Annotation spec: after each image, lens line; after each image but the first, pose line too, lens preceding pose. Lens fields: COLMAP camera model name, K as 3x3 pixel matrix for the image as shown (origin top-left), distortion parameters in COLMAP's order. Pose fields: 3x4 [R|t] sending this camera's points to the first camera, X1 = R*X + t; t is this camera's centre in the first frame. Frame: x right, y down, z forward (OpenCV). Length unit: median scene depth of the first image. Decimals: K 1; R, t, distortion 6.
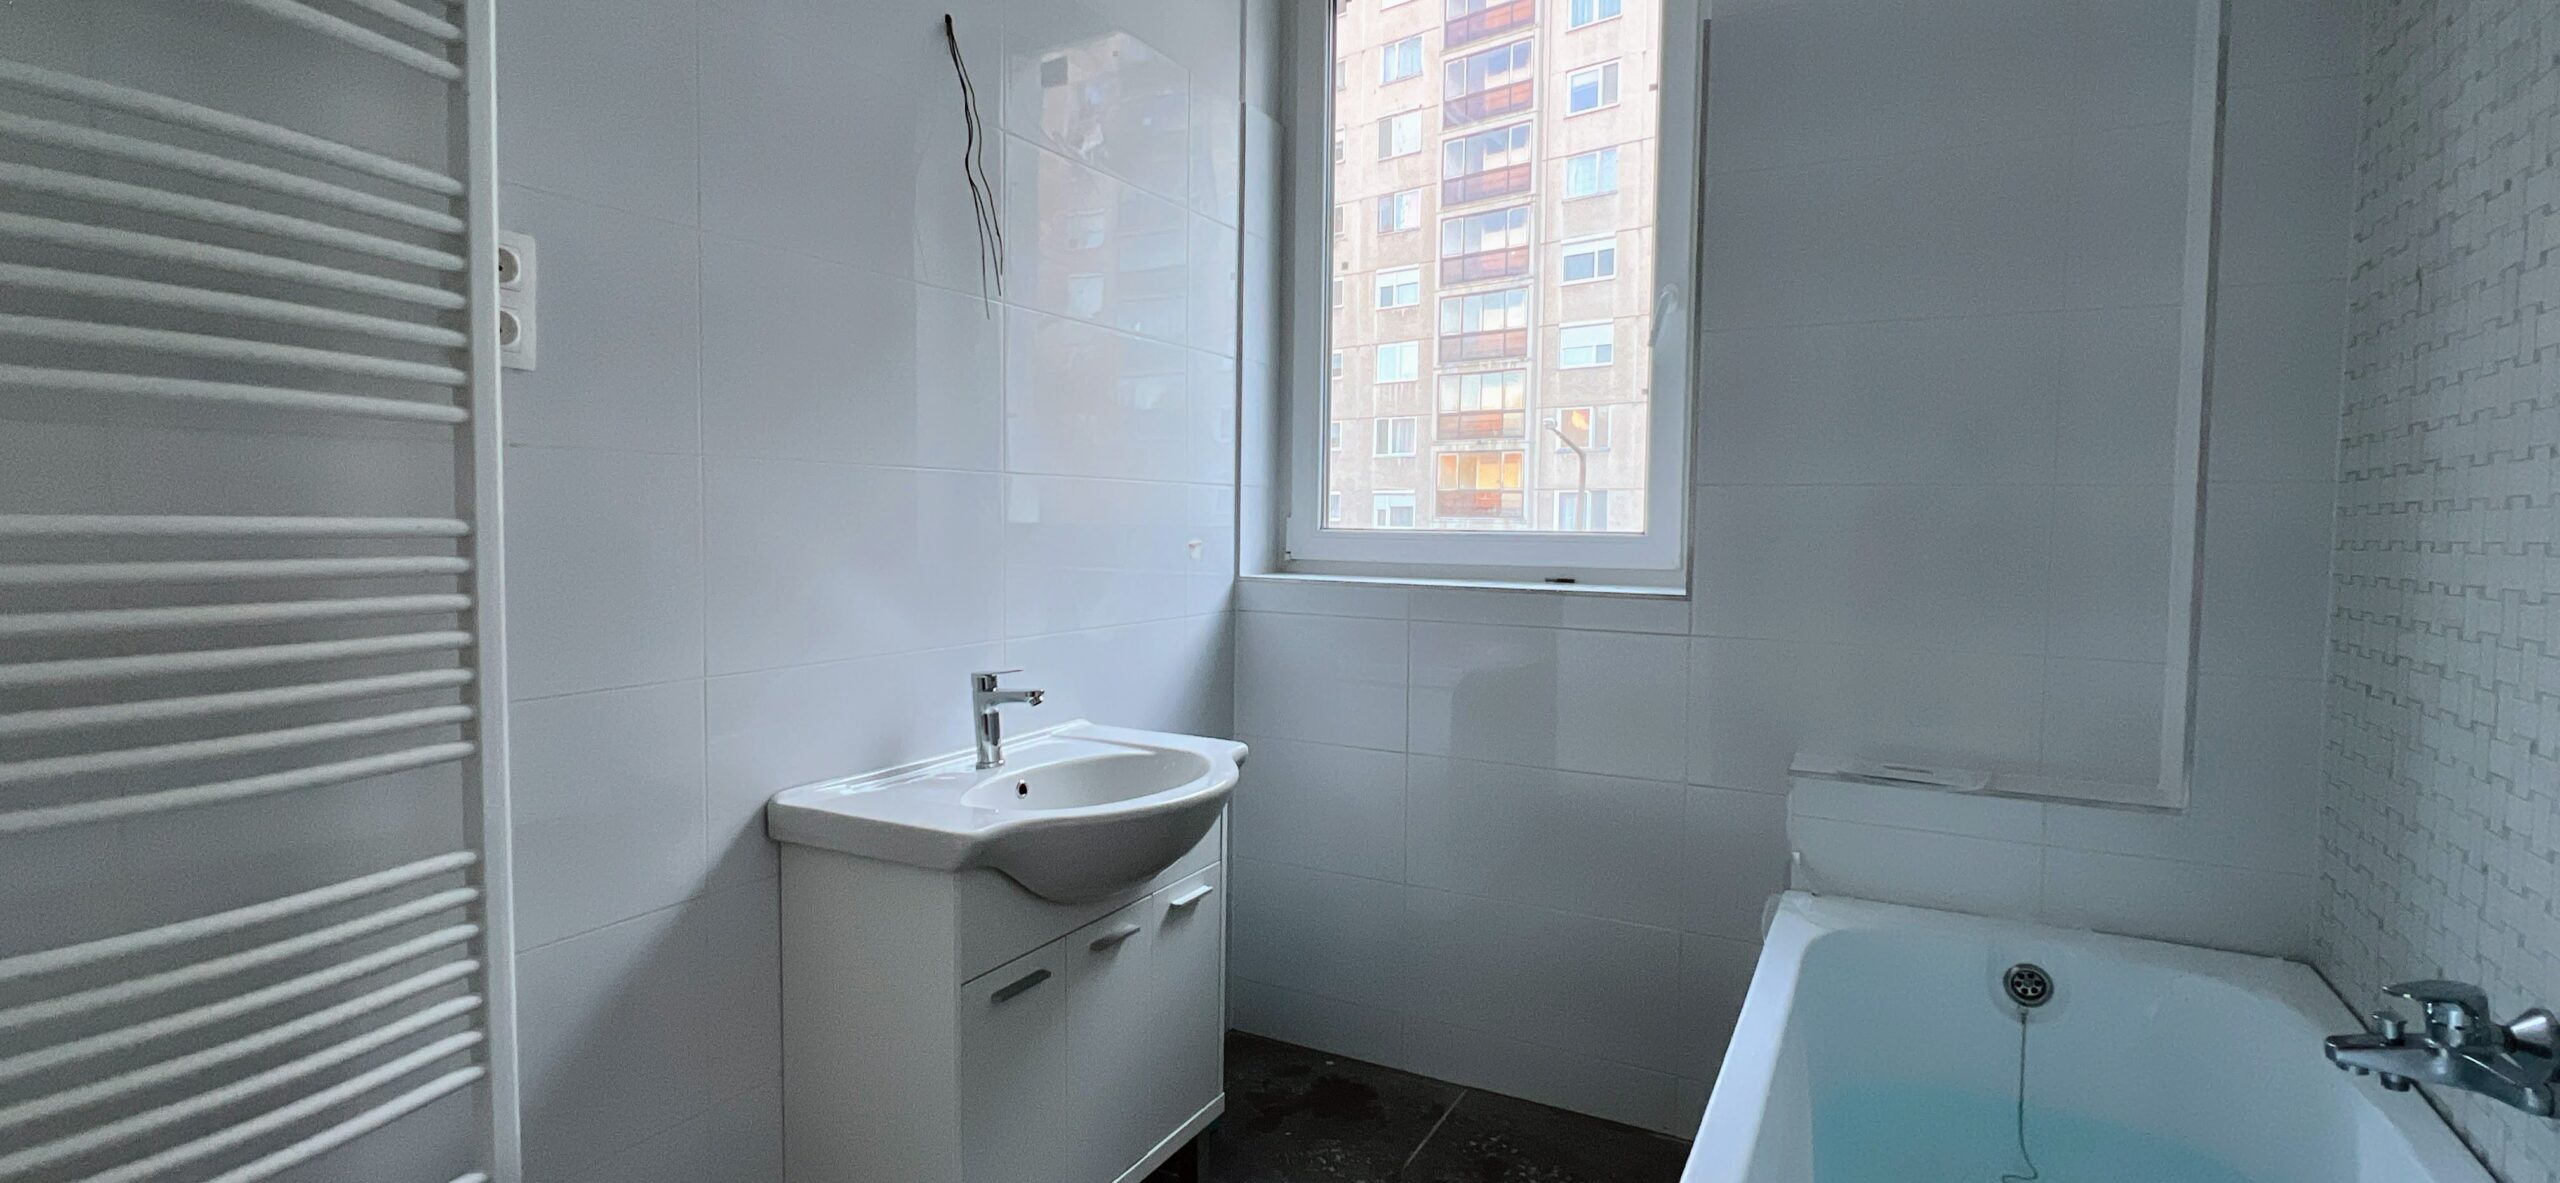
lens RADIAL K [[1191.8, 0, 1279.0], [0, 1191.8, 579.1], [0, 0, 1]] dist [-0.000328, -0.000608]
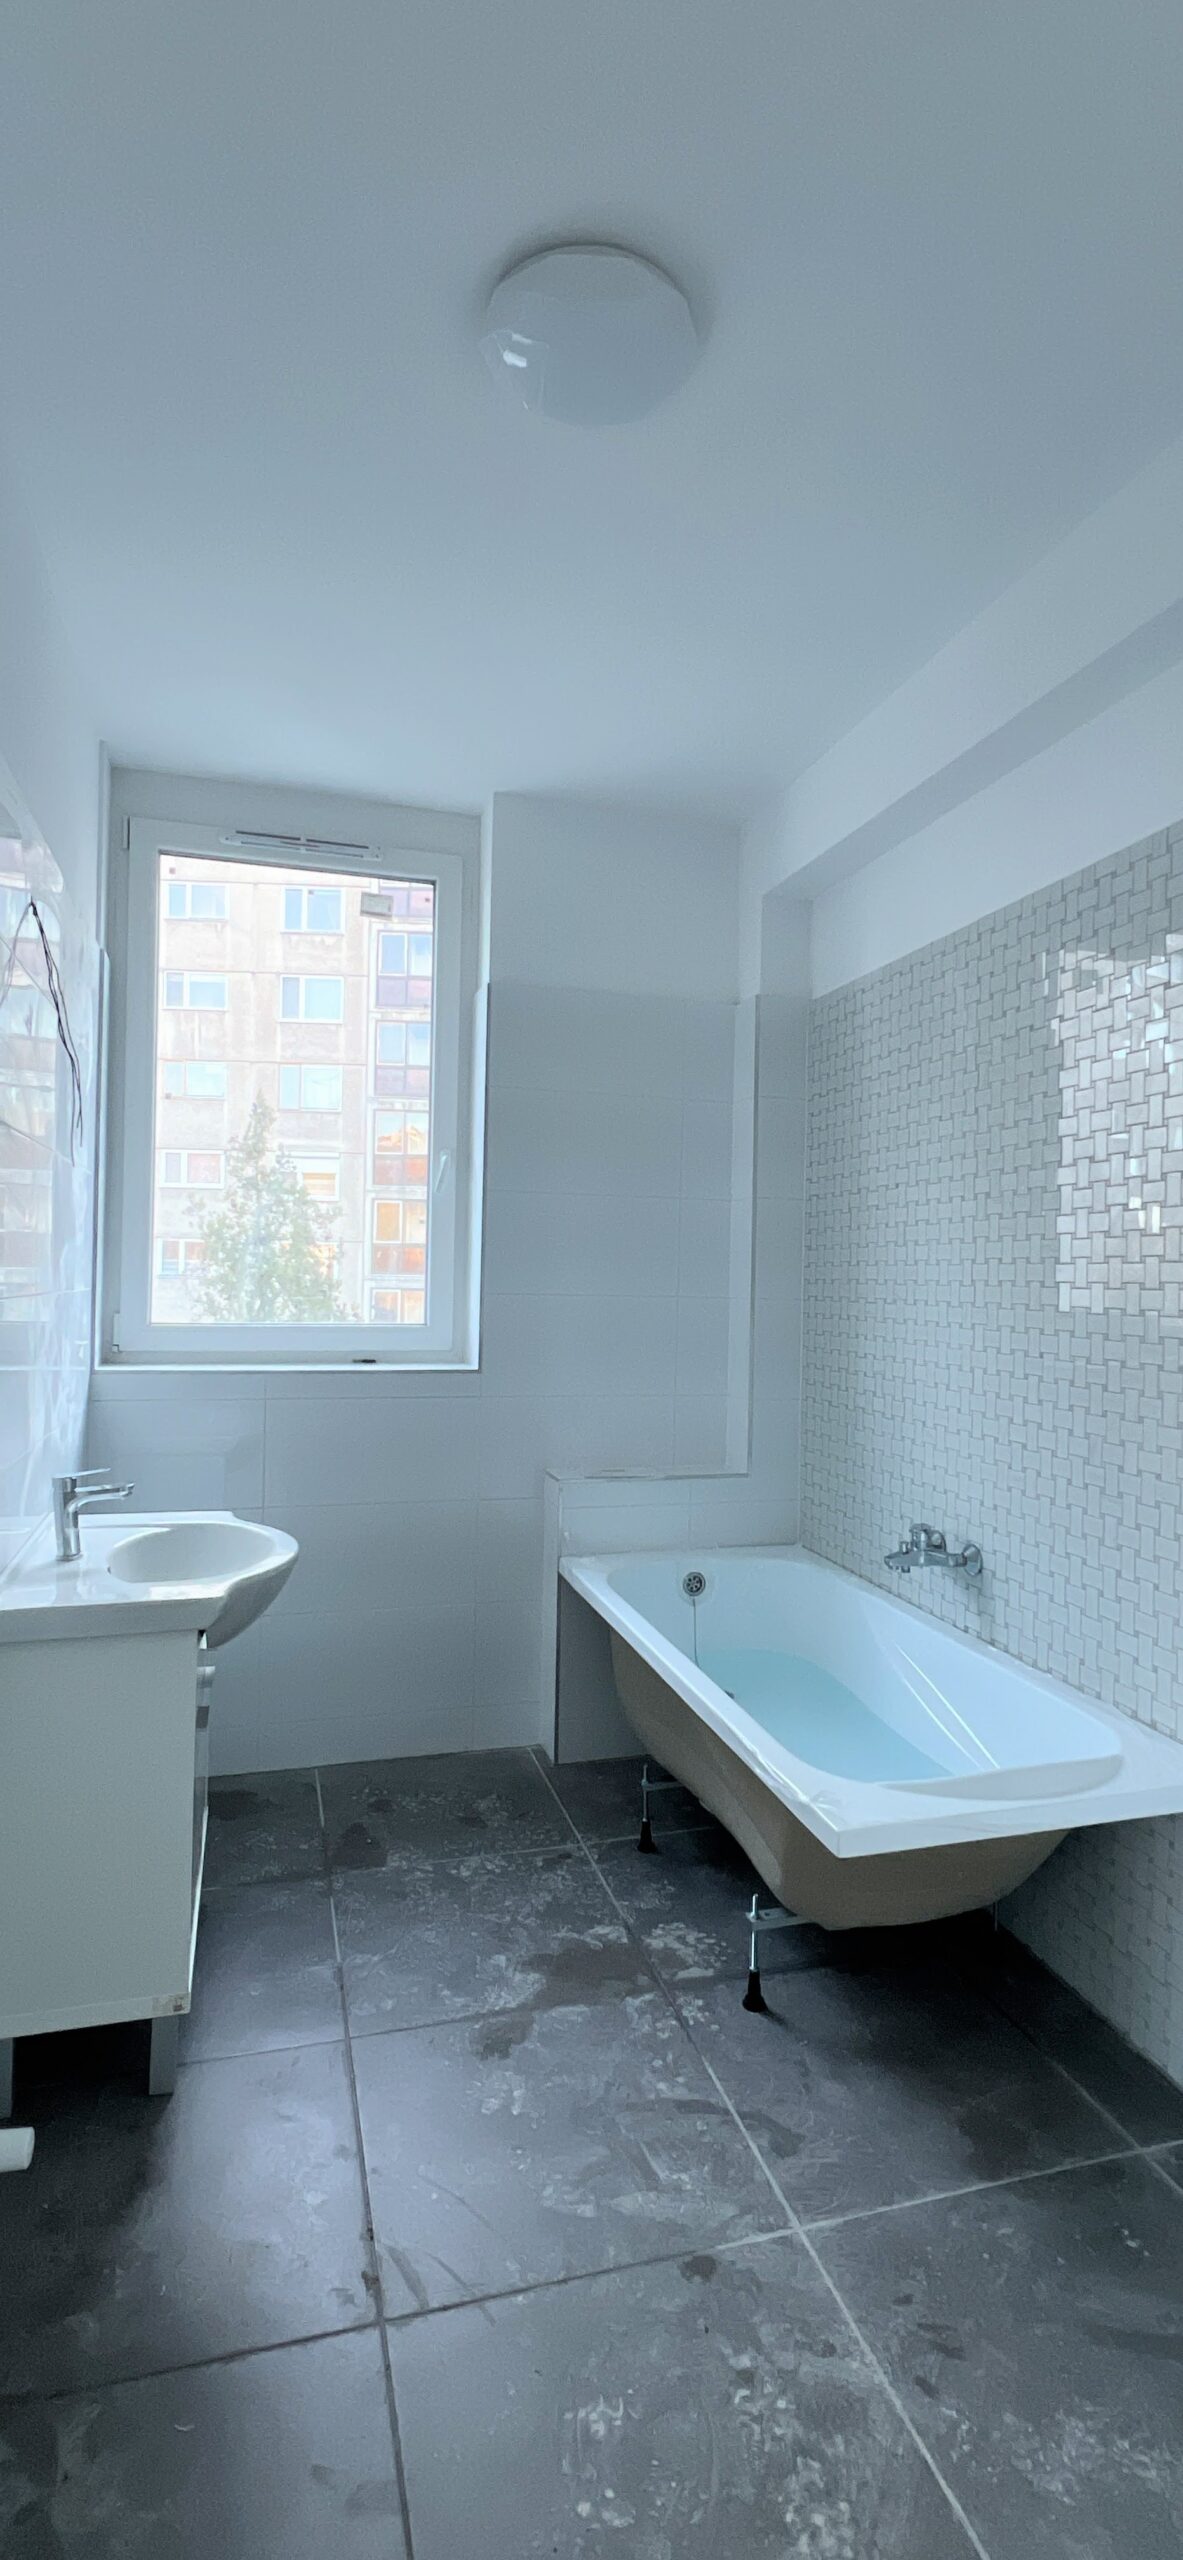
lens RADIAL K [[1191.8, 0, 605.1], [0, 1191.8, 1279.3], [0, 0, 1]] dist [-0.000328, -0.000608]
pose [[0.716220, 0.000127, 0.697875, -0.734330], [0.025990, 0.999301, -0.026856, -0.070149], [-0.697390, 0.037372, 0.715716, -0.199253]]
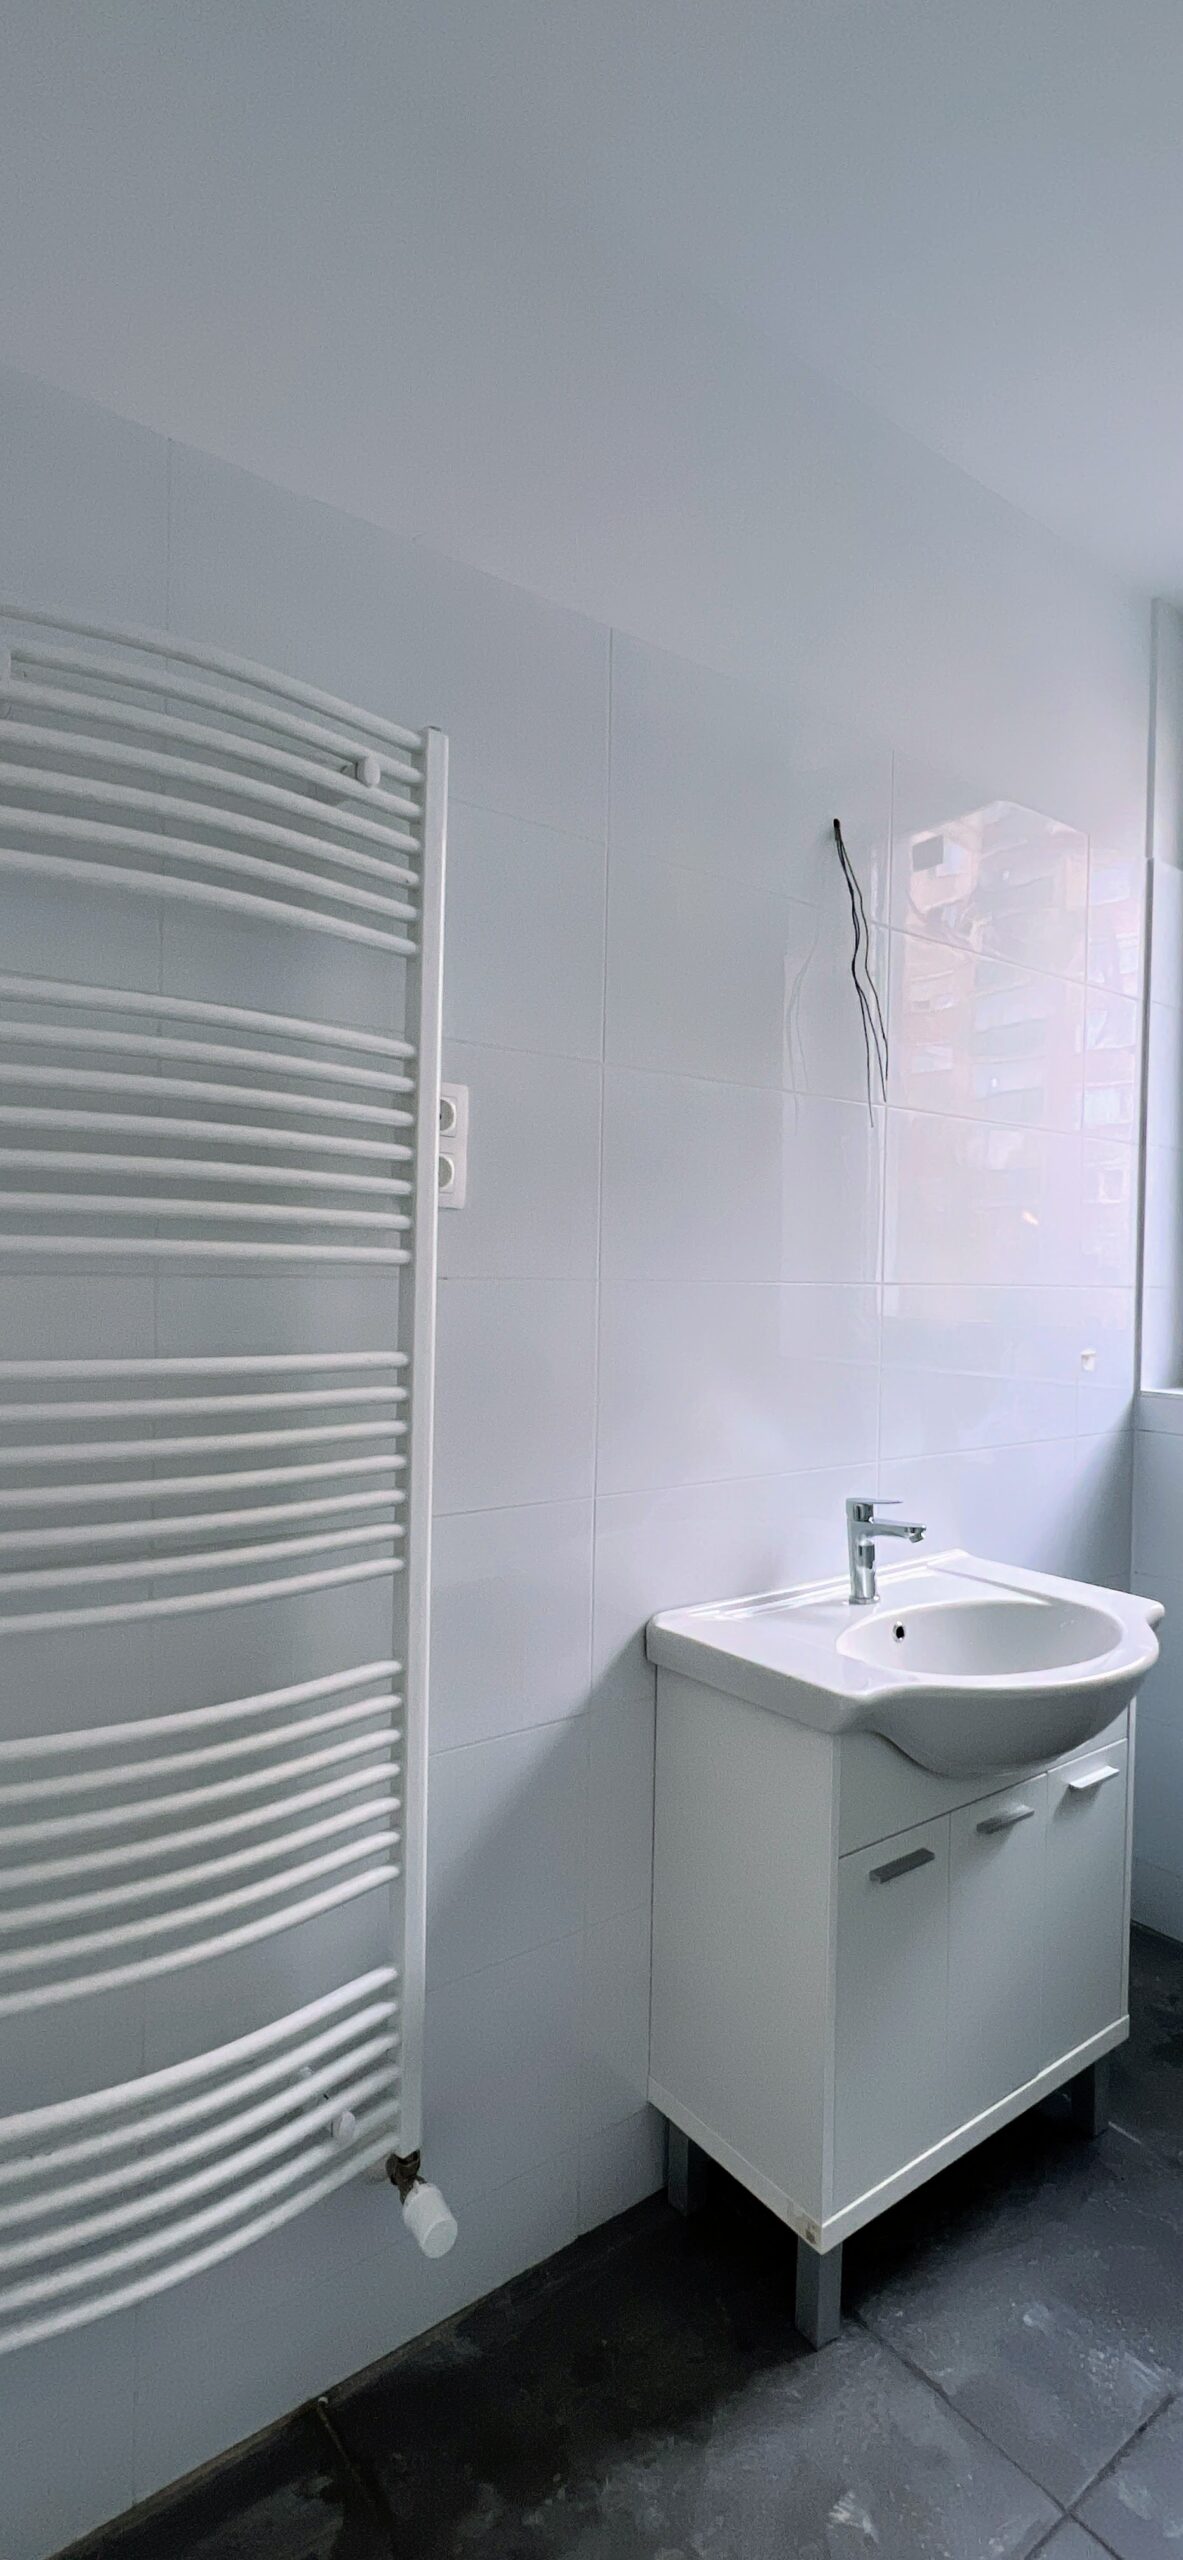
lens RADIAL K [[1189.0, 0, 606.9], [0, 1189.0, 1290.5], [0, 0, 1]] dist [0.003998, -0.000681]
pose [[0.908486, 0.010519, -0.417783, -0.041401], [-0.031478, 0.998566, -0.043308, -0.043064], [0.416728, 0.052496, 0.907514, 0.058962]]
